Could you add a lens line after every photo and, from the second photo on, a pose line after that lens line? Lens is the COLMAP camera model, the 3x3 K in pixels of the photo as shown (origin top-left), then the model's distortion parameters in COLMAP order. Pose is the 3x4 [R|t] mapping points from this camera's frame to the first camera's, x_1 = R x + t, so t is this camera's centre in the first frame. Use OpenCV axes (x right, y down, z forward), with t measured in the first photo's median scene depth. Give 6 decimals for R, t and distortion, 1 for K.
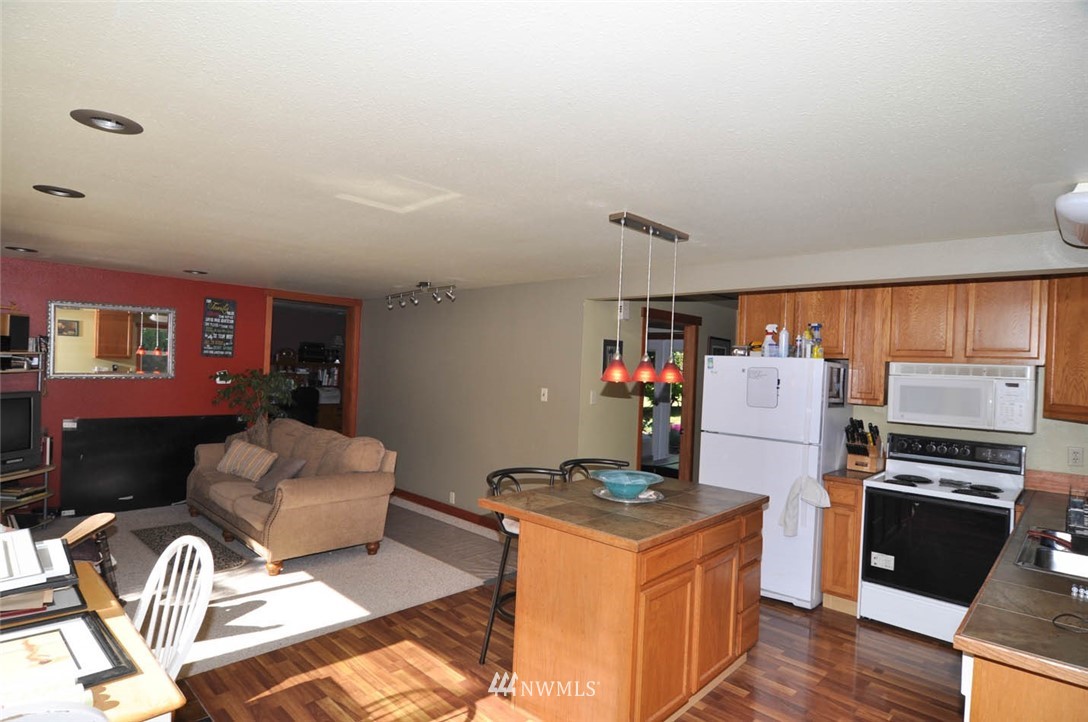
lens RADIAL K [[575.6, 0, 544.9], [0, 575.6, 364.8], [0, 0, 1]] dist [-0.005712, -0.002394]
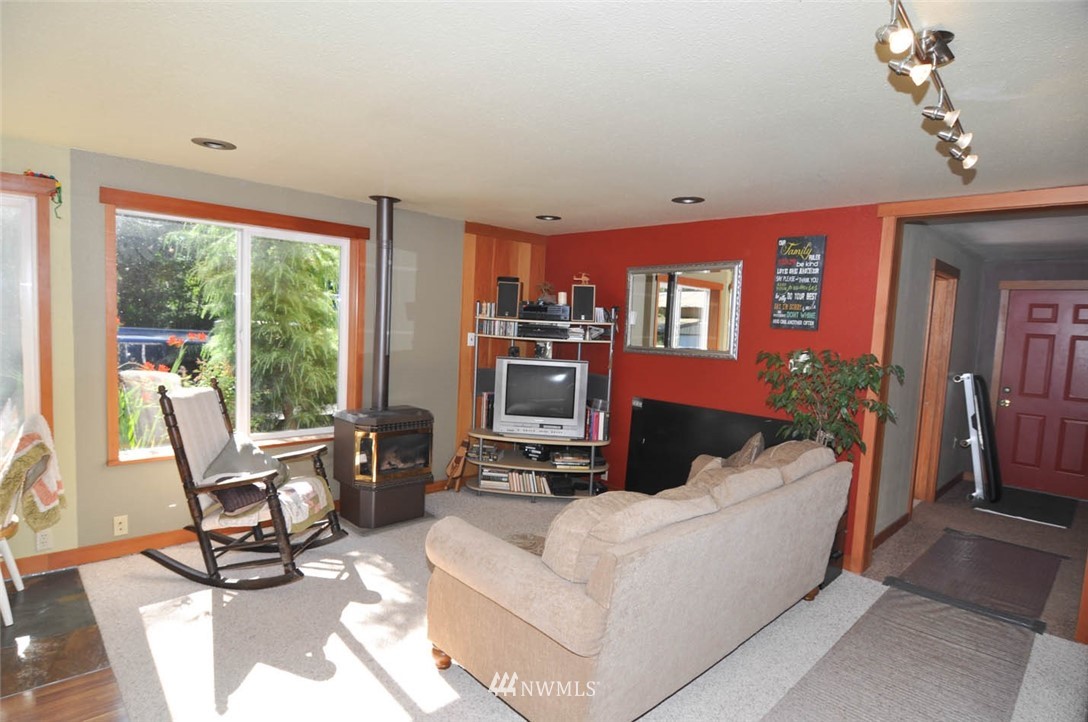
lens RADIAL K [[575.6, 0, 544.6], [0, 575.6, 365.7], [0, 0, 1]] dist [-0.005712, -0.002394]
pose [[-0.065579, 0.043734, -0.996889, 0.081796], [-0.040828, 0.998085, 0.046472, 0.008009], [0.997012, 0.043749, -0.063668, 0.773474]]
